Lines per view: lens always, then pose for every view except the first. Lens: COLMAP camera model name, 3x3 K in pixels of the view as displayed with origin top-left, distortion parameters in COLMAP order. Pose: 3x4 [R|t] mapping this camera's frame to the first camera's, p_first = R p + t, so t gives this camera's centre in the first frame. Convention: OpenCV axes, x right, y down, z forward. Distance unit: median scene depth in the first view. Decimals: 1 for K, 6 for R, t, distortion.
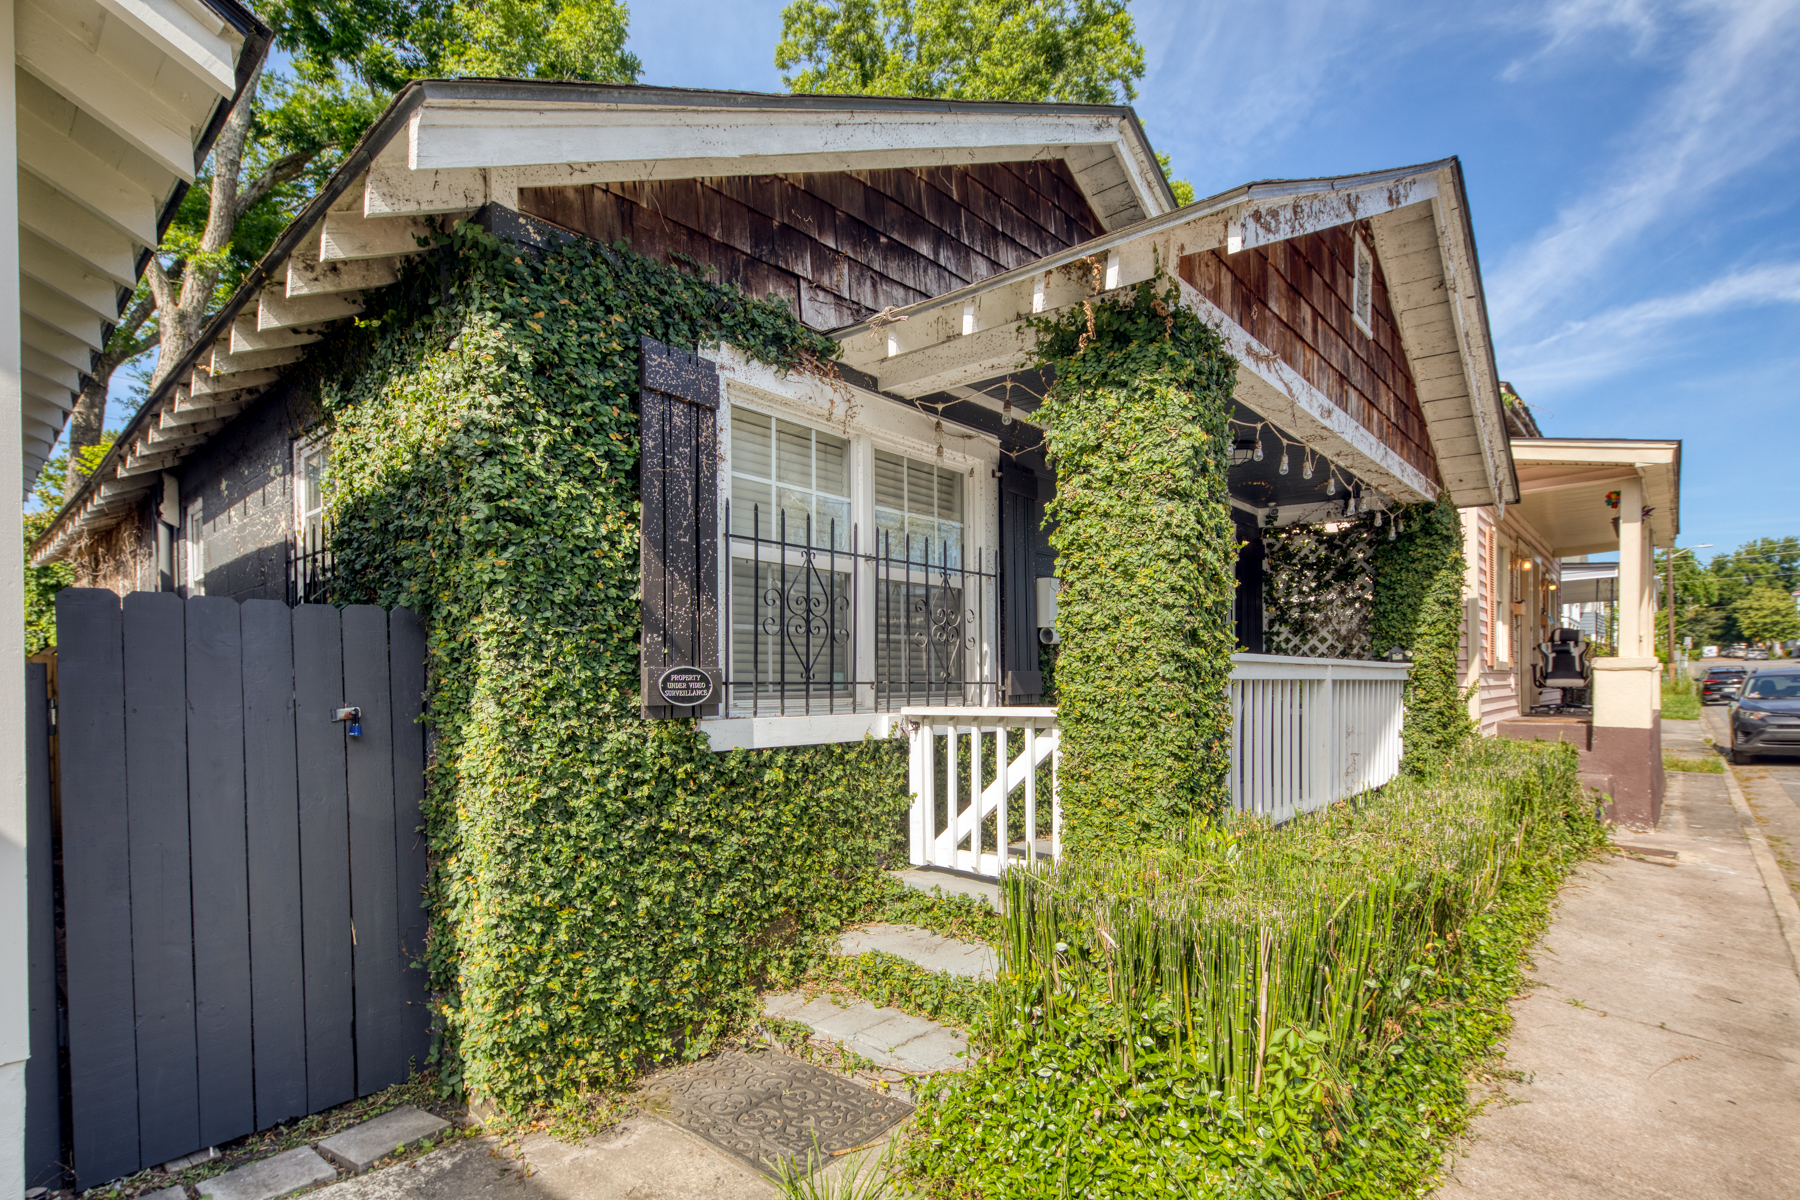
lens RADIAL K [[875.5, 0, 886.6], [0, 875.5, 615.8], [0, 0, 1]] dist [0.003865, -0.003080]
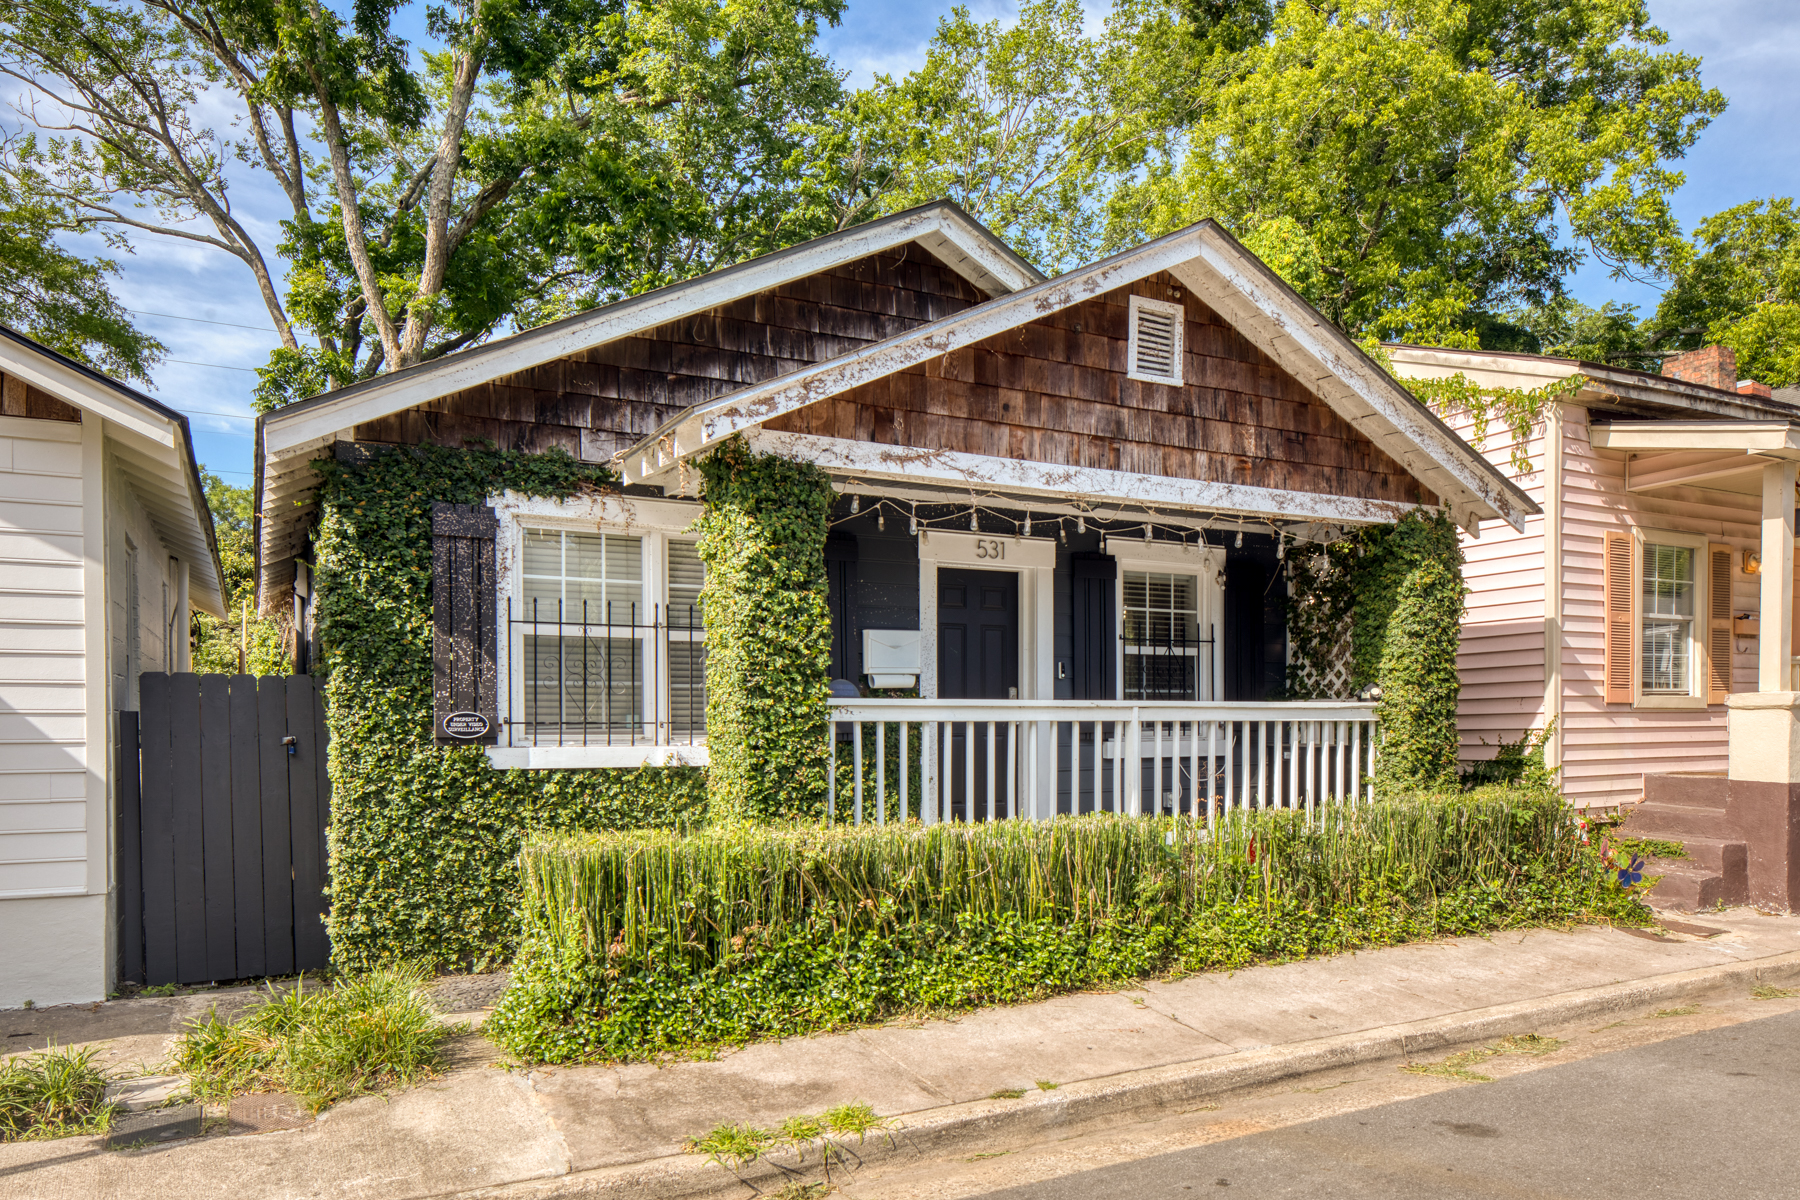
lens RADIAL K [[1214.4, 0, 887.4], [0, 1214.4, 590.6], [0, 0, 1]] dist [-0.002633, -0.001520]
pose [[0.937075, -0.033449, -0.347522, 1.239164], [0.023752, 0.999202, -0.032126, -0.070679], [0.348319, 0.021851, 0.937121, -0.758384]]
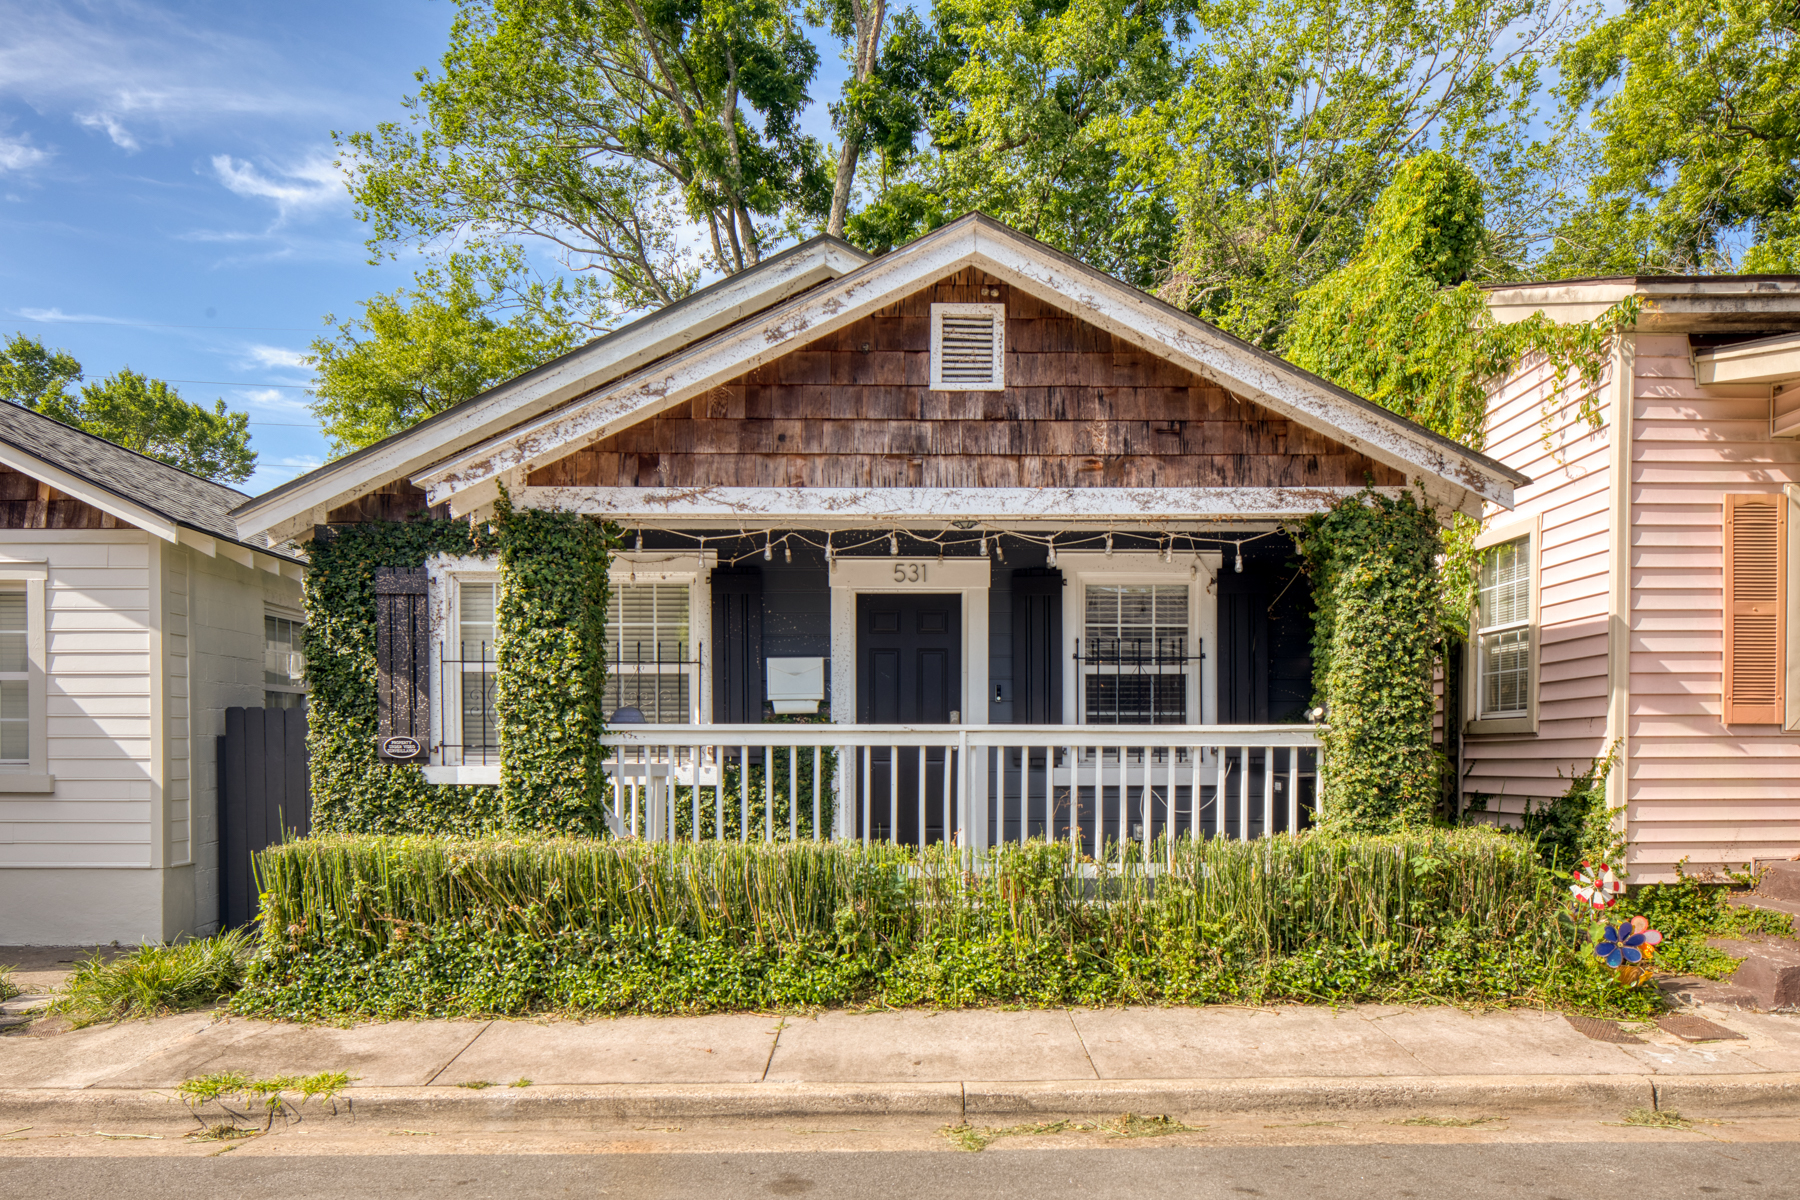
lens RADIAL K [[1214.4, 0, 906.3], [0, 1214.4, 613.3], [0, 0, 1]] dist [-0.002633, -0.001520]
pose [[0.671719, -0.074081, -0.737093, 2.502466], [0.052559, 0.997246, -0.052330, -0.013439], [0.738939, -0.003590, 0.673763, 0.047130]]
